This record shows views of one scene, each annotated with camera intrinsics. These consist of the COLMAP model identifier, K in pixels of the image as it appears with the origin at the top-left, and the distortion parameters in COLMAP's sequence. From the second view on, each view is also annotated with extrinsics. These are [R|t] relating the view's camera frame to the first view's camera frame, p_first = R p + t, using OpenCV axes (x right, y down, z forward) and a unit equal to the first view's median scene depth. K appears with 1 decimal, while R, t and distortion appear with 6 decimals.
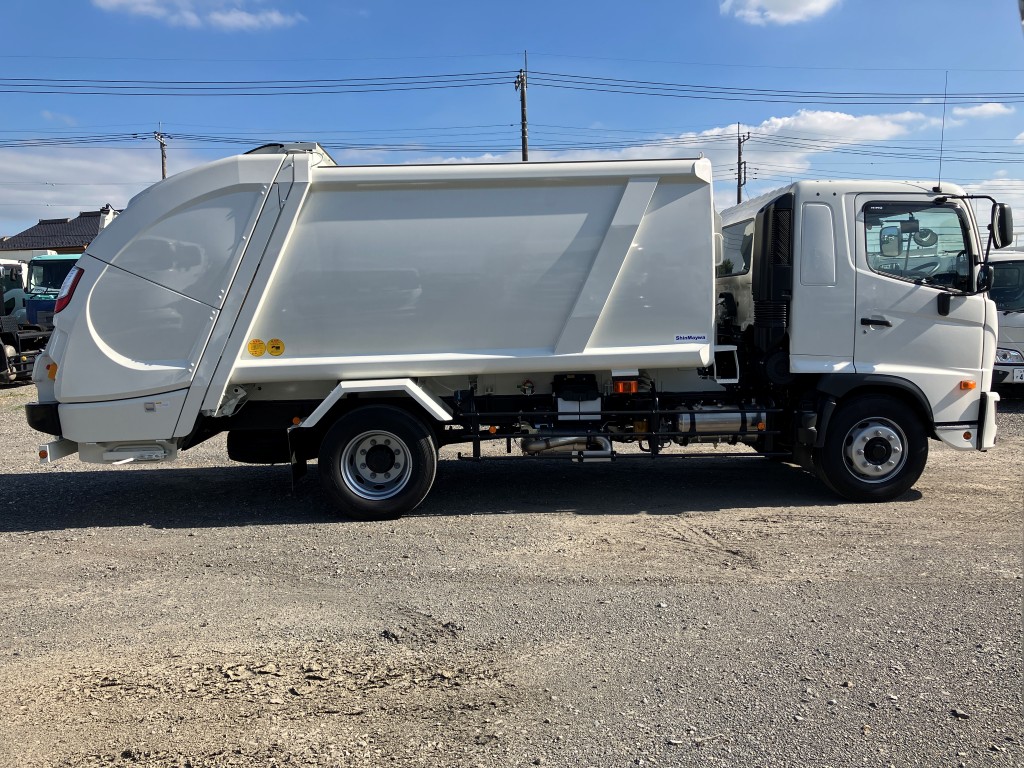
lens RADIAL K [[852.8, 0, 512.0], [0, 852.8, 384.0], [0, 0, 1]] dist [0.019967, 0.003167]
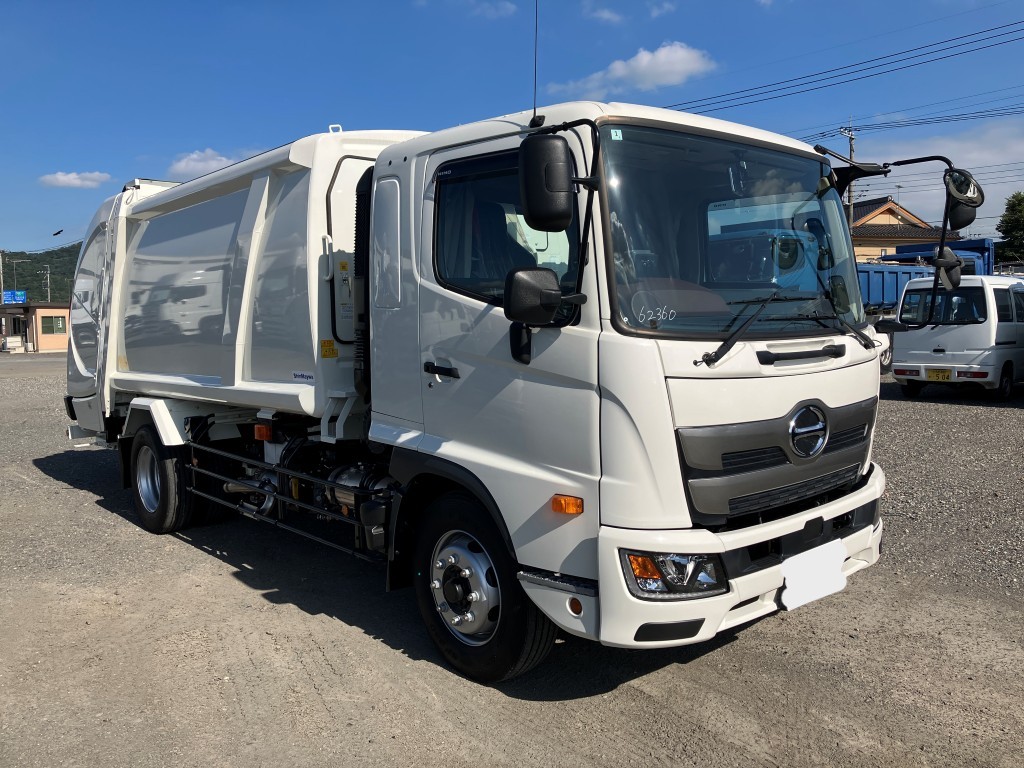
lens RADIAL K [[852.8, 0, 512.0], [0, 852.8, 384.0], [0, 0, 1]] dist [0.019967, 0.003167]
pose [[0.615366, 0.068943, -0.785220, 0.906928], [-0.064261, 0.997240, 0.037198, -0.086302], [0.785617, 0.027569, 0.618098, 0.673170]]
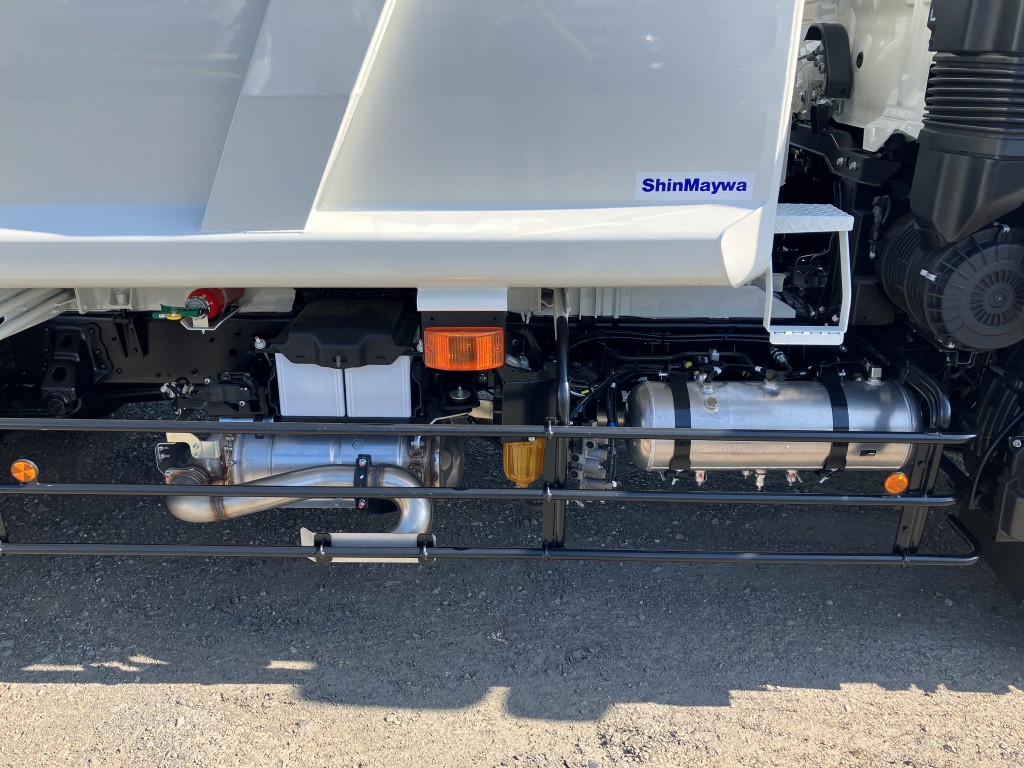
lens RADIAL K [[853.6, 0, 509.7], [0, 853.6, 415.6], [0, 0, 1]] dist [0.011434, 0.002360]
pose [[0.998059, 0.047043, -0.040811, 0.161897], [-0.032285, 0.951192, 0.306905, -0.065970], [0.053257, -0.304991, 0.950865, 0.697902]]
